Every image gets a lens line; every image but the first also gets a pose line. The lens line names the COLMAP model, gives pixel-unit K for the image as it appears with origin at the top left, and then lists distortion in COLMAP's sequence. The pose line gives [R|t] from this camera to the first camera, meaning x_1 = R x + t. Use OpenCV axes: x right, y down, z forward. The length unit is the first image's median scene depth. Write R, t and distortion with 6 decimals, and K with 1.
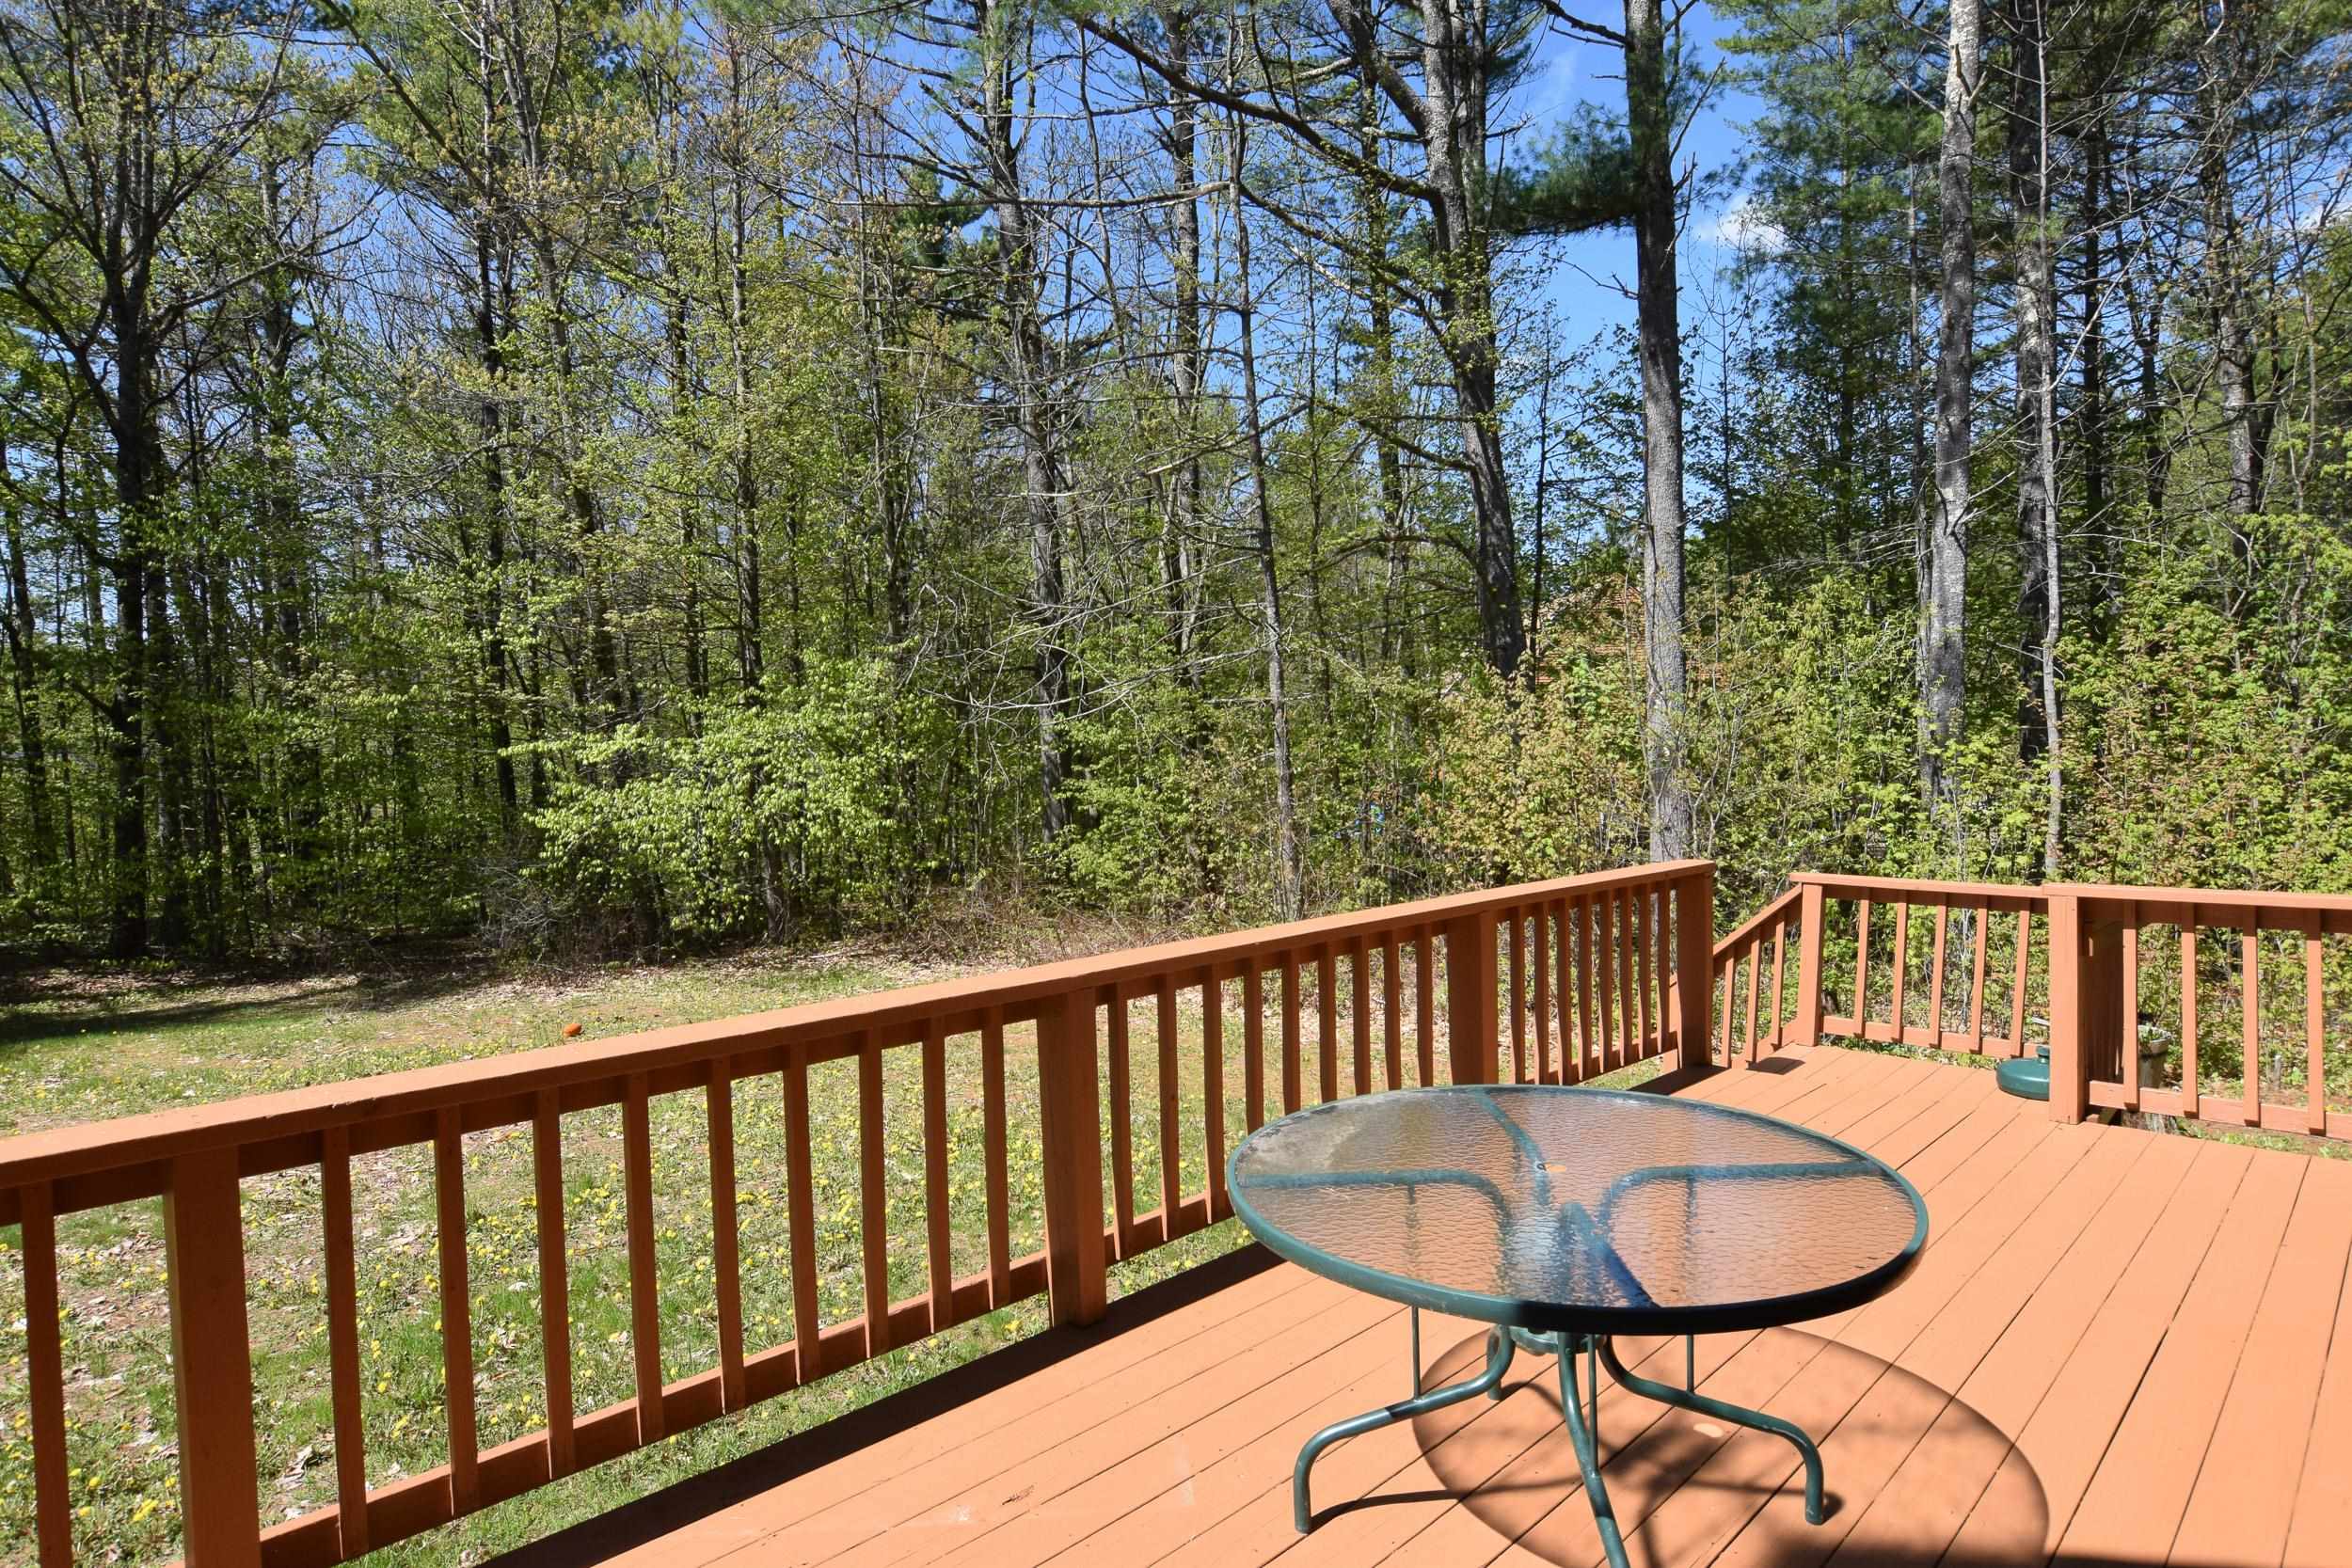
lens RADIAL K [[1261.6, 0, 1182.1], [0, 1261.6, 788.7], [0, 0, 1]] dist [-0.021640, 0.002886]
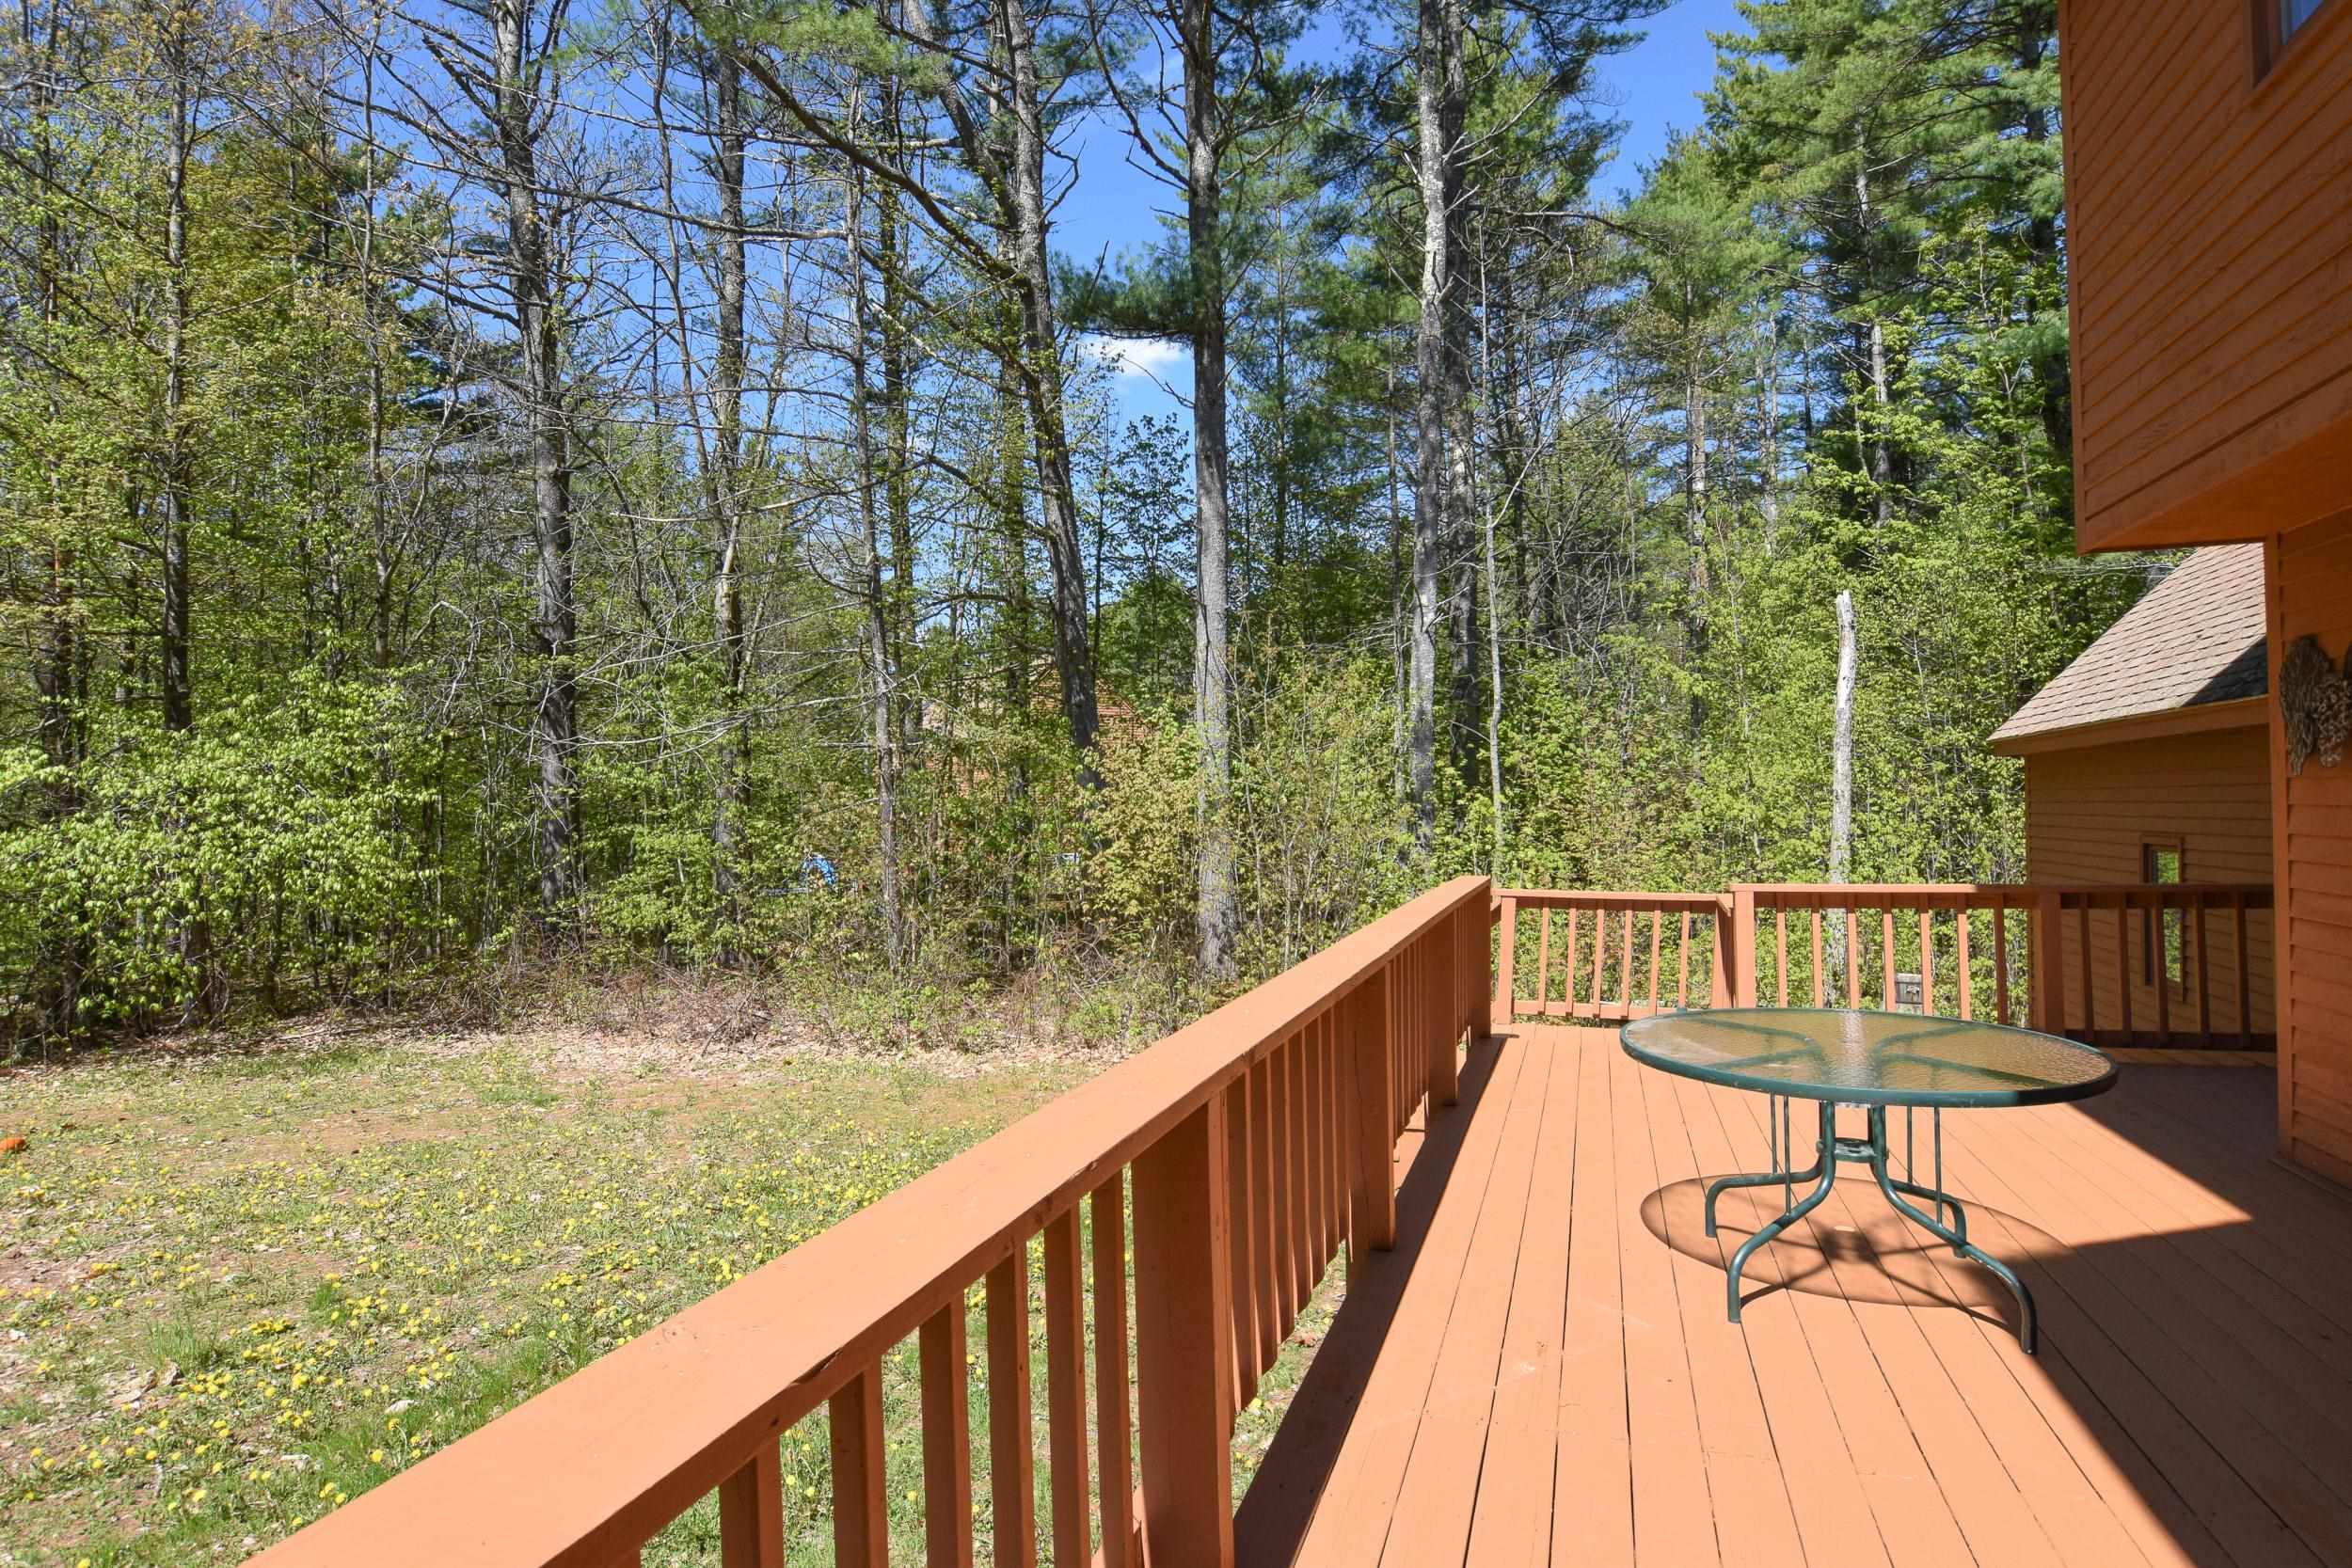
lens RADIAL K [[1261.6, 0, 1169.7], [0, 1261.6, 781.9], [0, 0, 1]] dist [-0.021640, 0.002886]
pose [[0.888210, 0.021778, 0.458922, -0.183255], [0.002531, 0.998629, -0.052289, 0.011475], [-0.459431, 0.047605, 0.886937, 0.005922]]
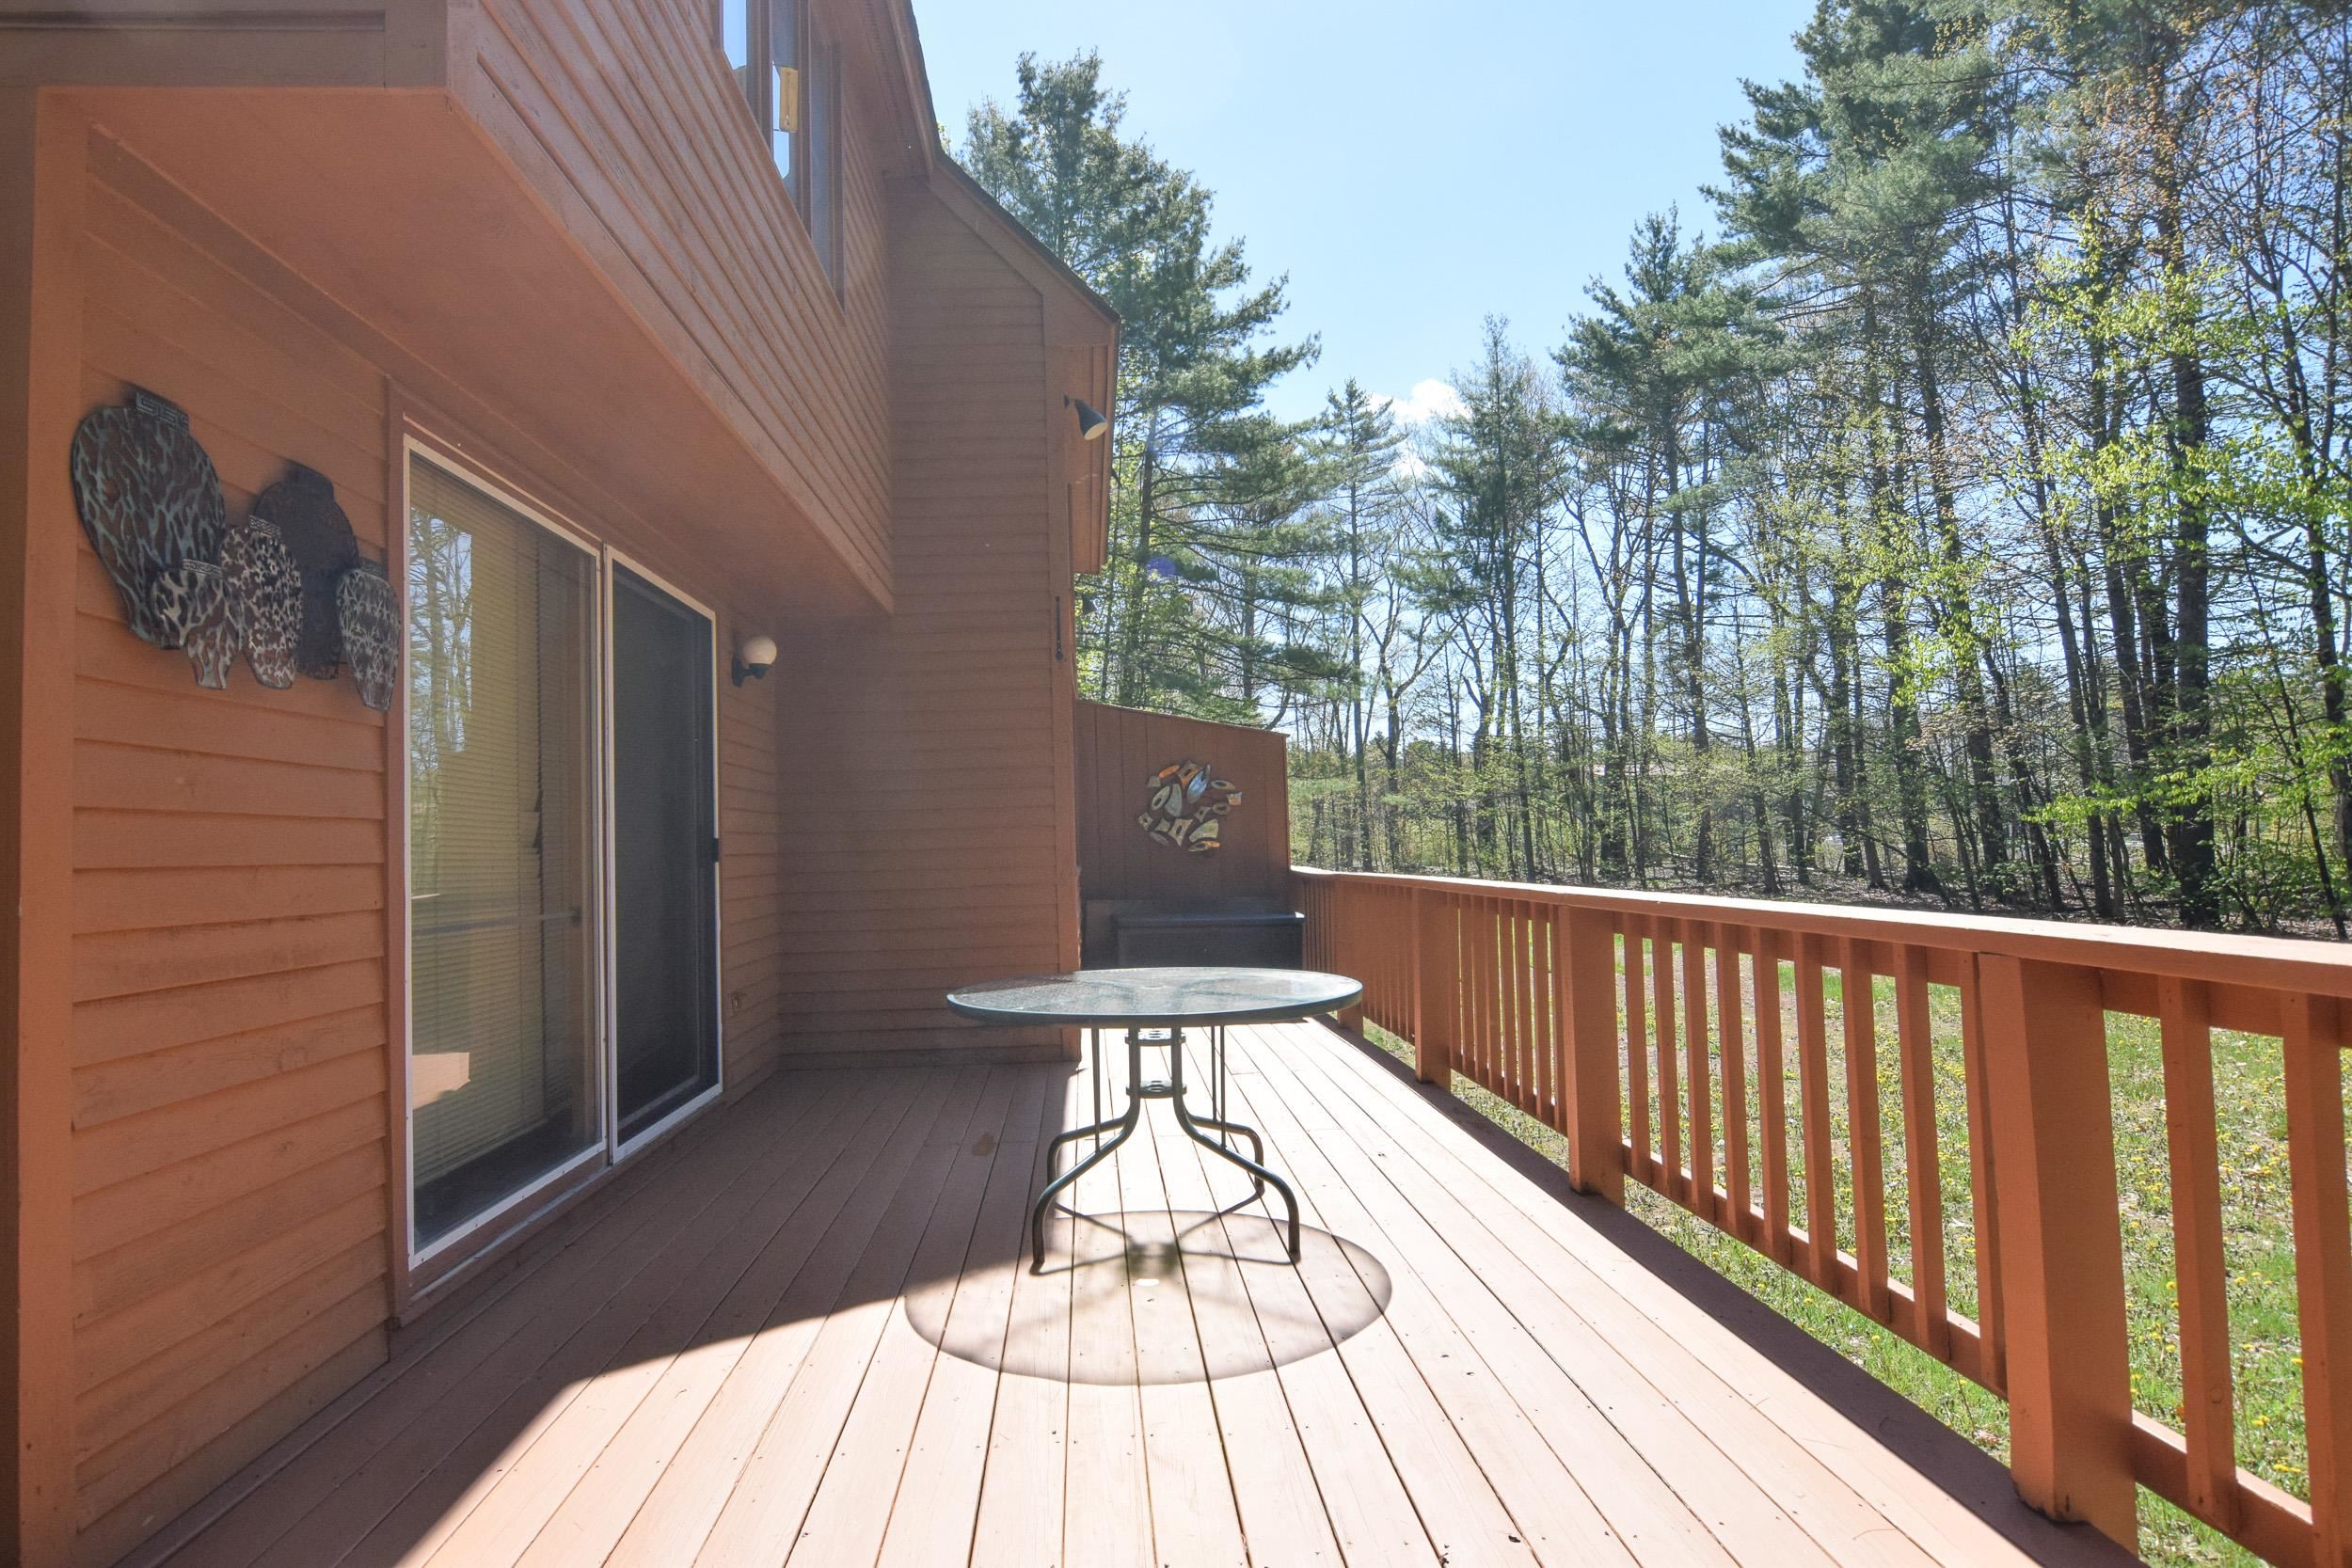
lens RADIAL K [[1261.6, 0, 1156.7], [0, 1261.6, 792.7], [0, 0, 1]] dist [-0.021640, 0.002886]
pose [[-0.652548, 0.008180, -0.757703, 0.246903], [0.025526, 0.999612, -0.011191, 0.012008], [0.757317, -0.026644, -0.652504, 0.337559]]
